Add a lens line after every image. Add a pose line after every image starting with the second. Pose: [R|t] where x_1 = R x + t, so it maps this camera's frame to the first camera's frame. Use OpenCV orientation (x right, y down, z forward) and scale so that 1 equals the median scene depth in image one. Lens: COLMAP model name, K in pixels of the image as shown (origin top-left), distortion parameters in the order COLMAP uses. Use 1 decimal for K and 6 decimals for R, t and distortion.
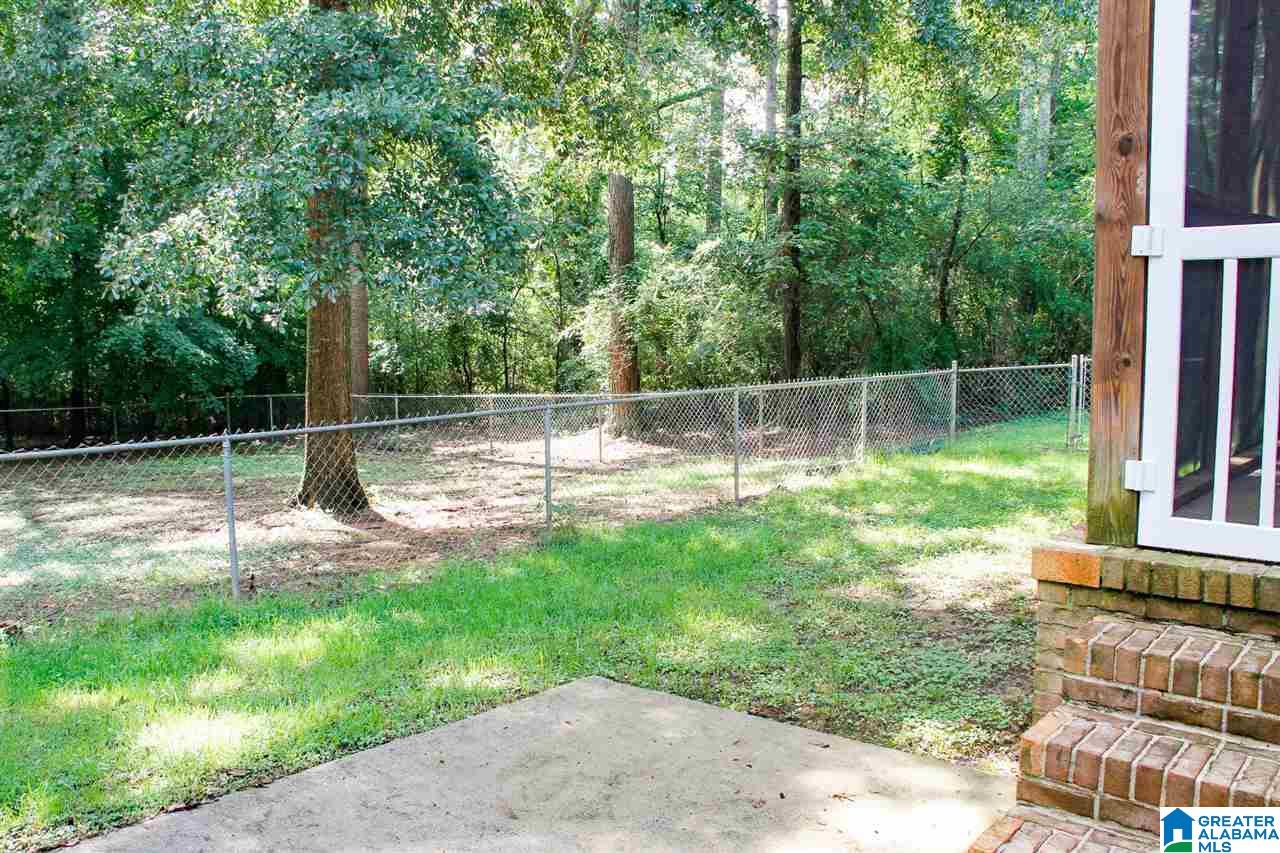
lens RADIAL K [[1083.4, 0, 638.1], [0, 1083.4, 448.0], [0, 0, 1]] dist [-0.184258, 0.156691]
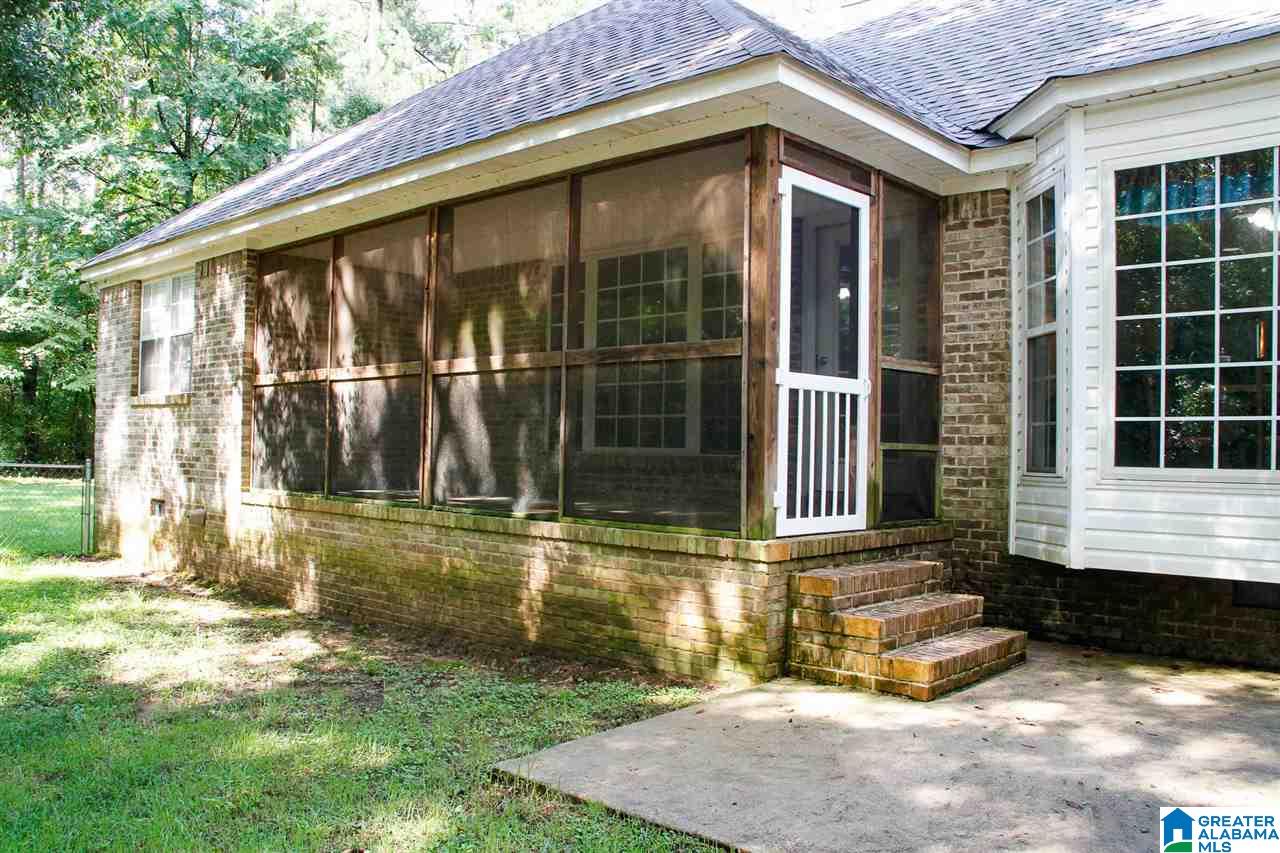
lens RADIAL K [[1083.4, 0, 638.1], [0, 1083.4, 448.0], [0, 0, 1]] dist [-0.184258, 0.156691]
pose [[-0.001062, 0.014958, 0.999888, -1.236794], [0.093703, 0.995490, -0.014793, -0.051539], [-0.995600, 0.093676, -0.002459, 1.049894]]
